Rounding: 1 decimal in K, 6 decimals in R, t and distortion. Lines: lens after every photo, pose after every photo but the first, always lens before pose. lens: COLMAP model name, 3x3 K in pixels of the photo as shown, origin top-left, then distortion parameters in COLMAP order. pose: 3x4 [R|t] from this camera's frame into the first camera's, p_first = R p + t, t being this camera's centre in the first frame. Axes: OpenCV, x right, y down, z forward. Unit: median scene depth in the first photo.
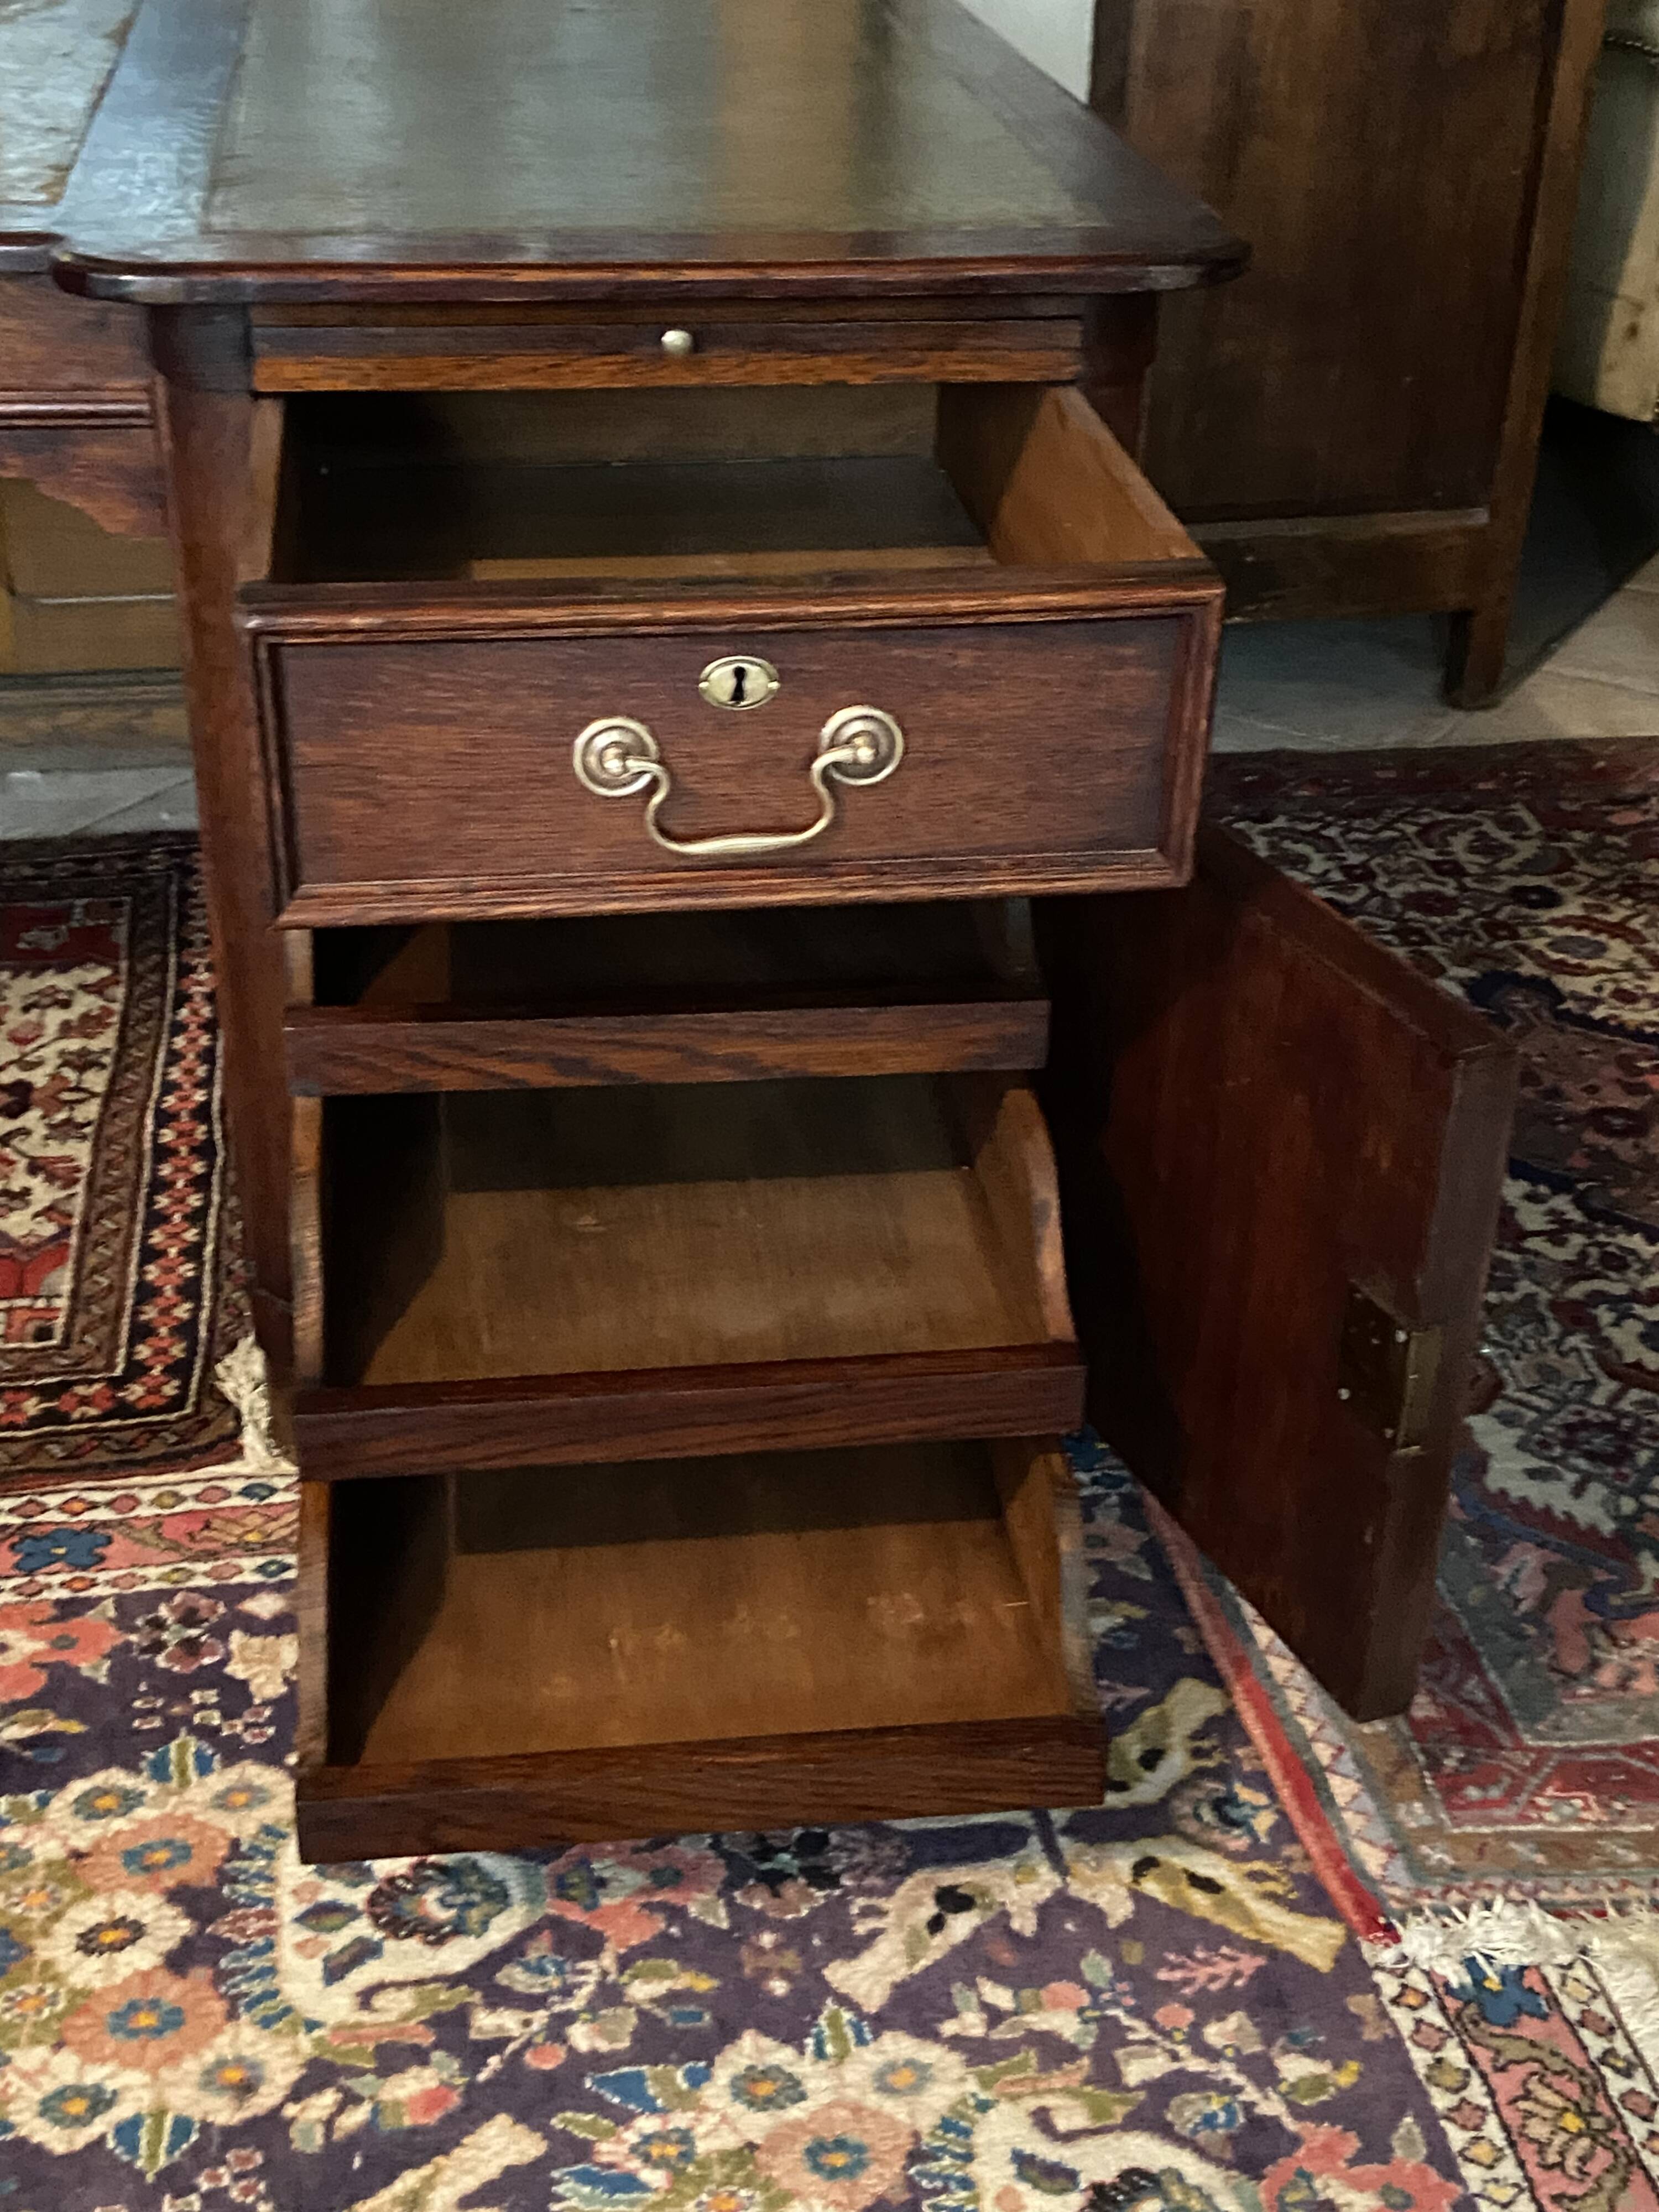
lens RADIAL K [[2679.1, 0, 796.2], [0, 2679.1, 1072.9], [0, 0, 1]] dist [0.094527, -0.059394]
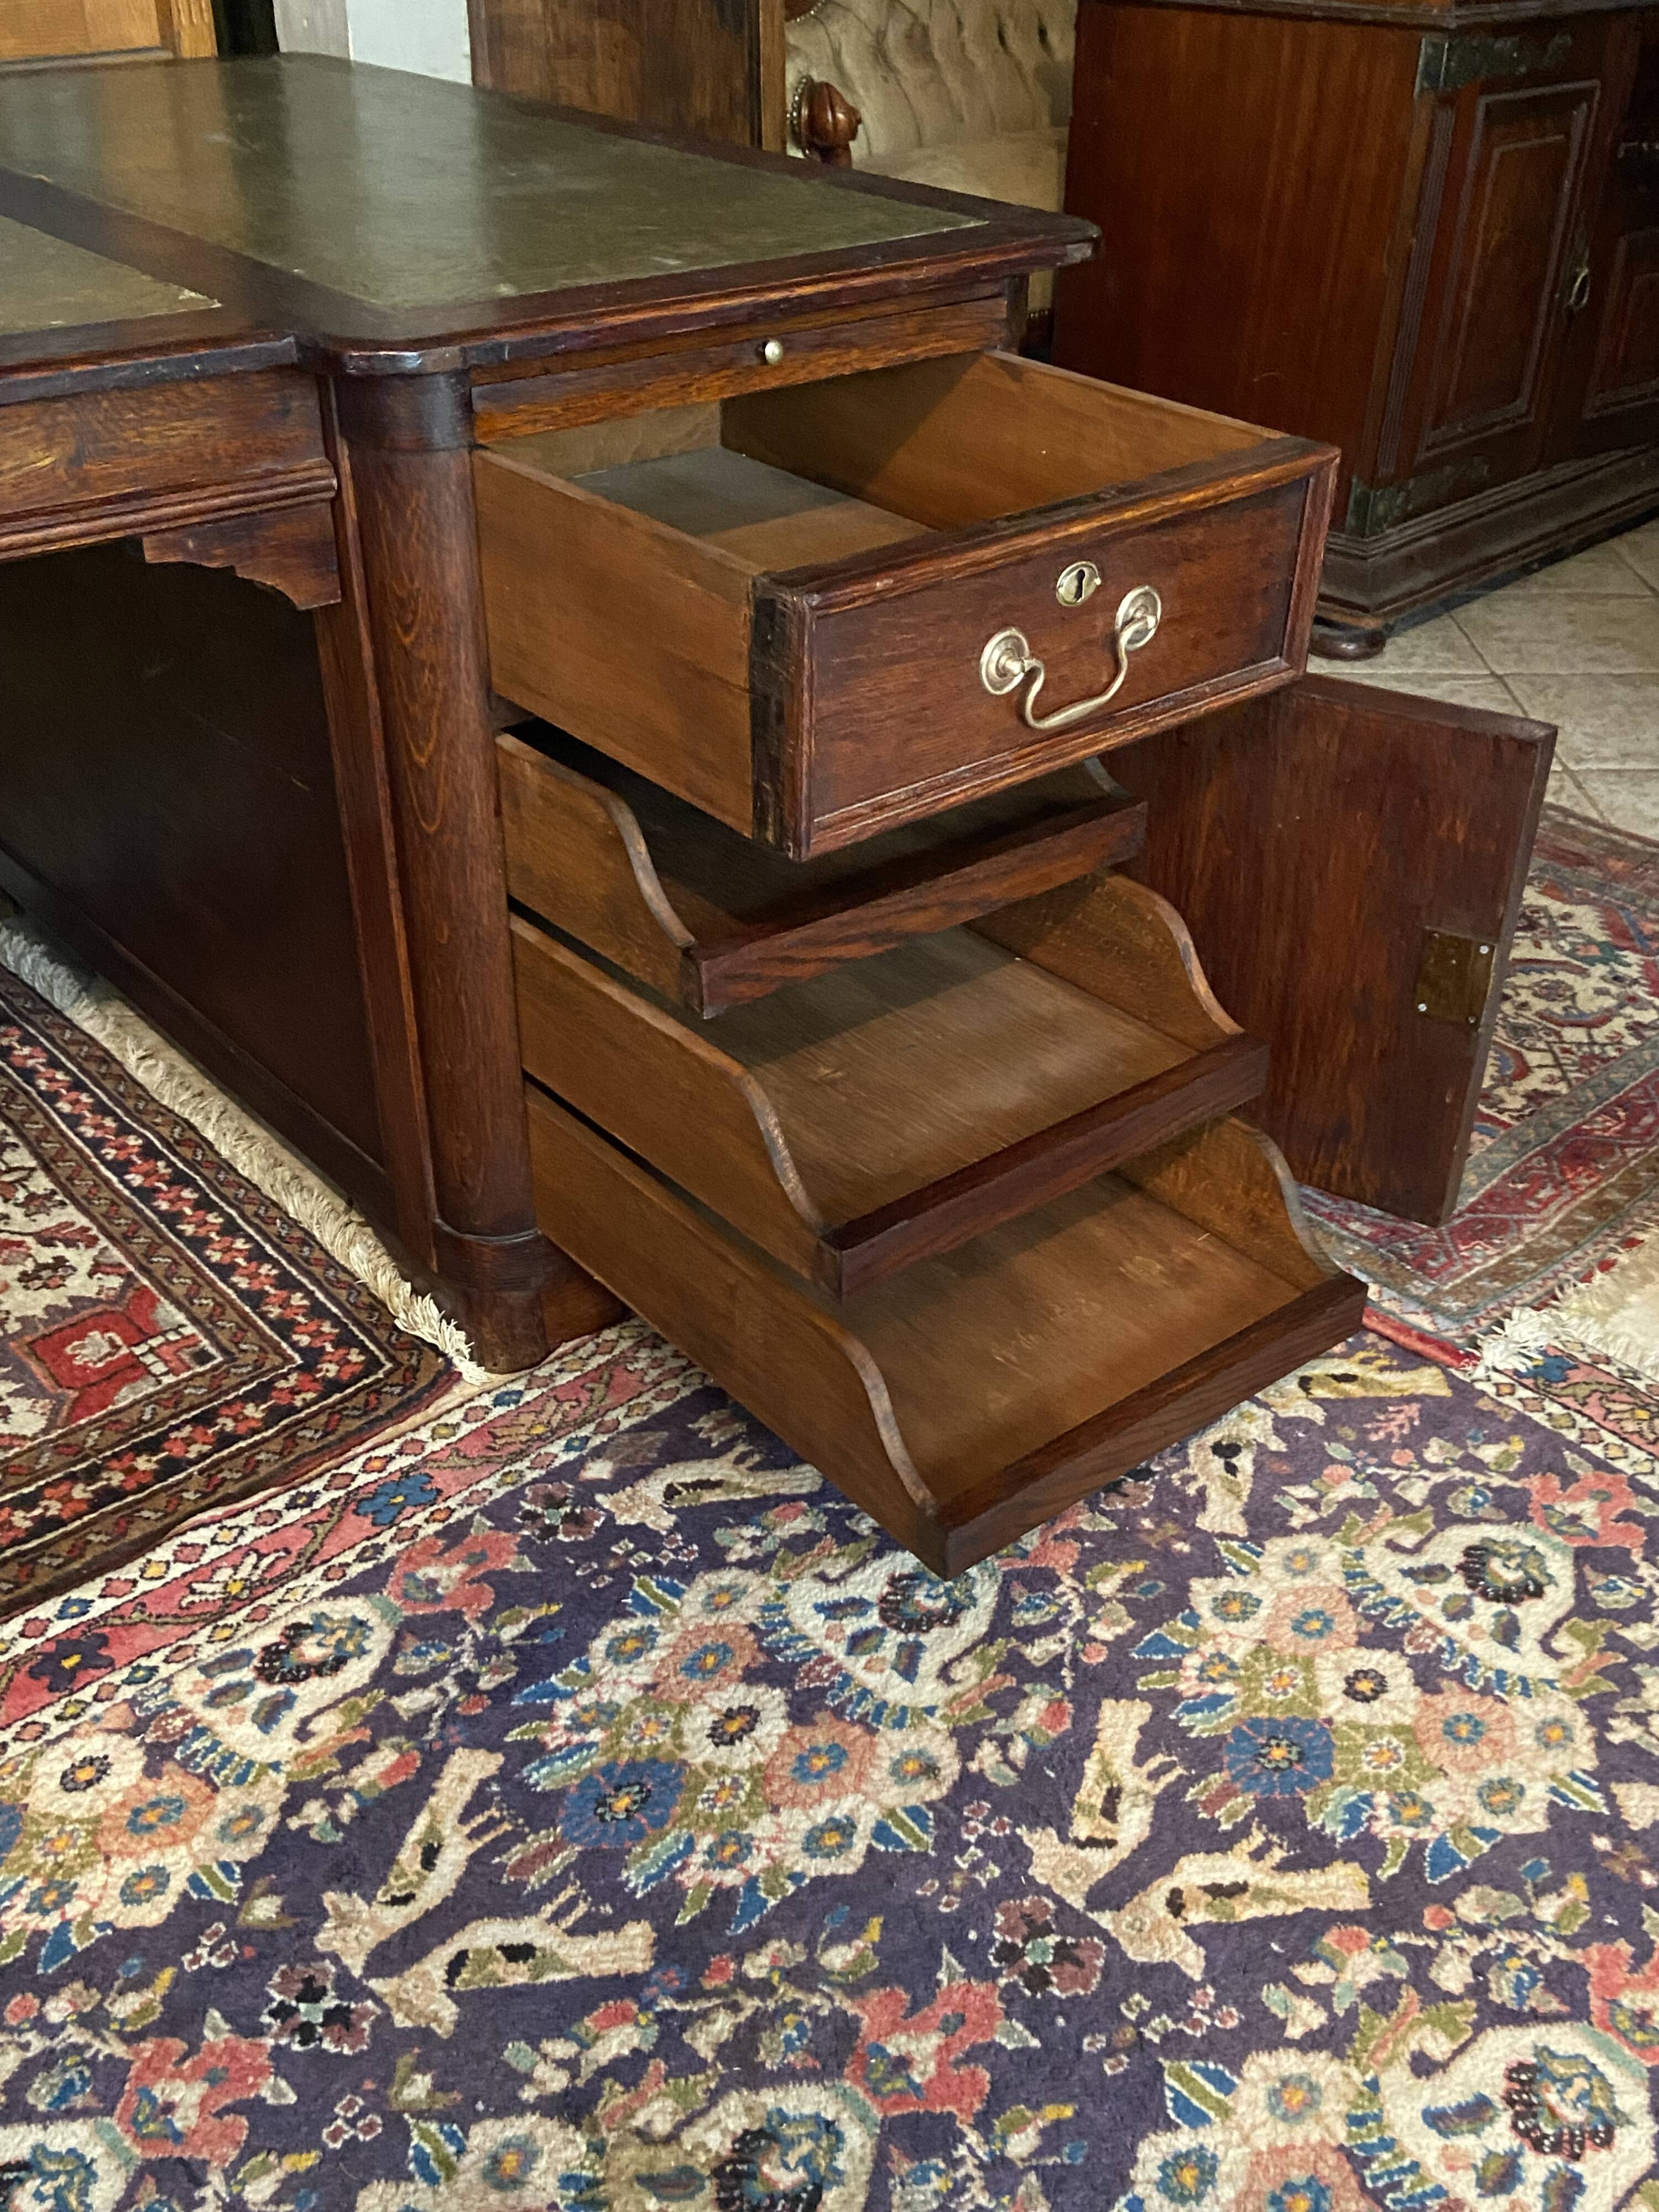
lens RADIAL K [[2063.7, 0, 856.3], [0, 2063.7, 1104.7], [0, 0, 1]] dist [0.126069, -0.168296]
pose [[0.840888, -0.295712, 0.453280, -0.549242], [0.269183, 0.955108, 0.123730, -0.049778], [-0.469520, 0.017972, 0.882739, 0.142420]]
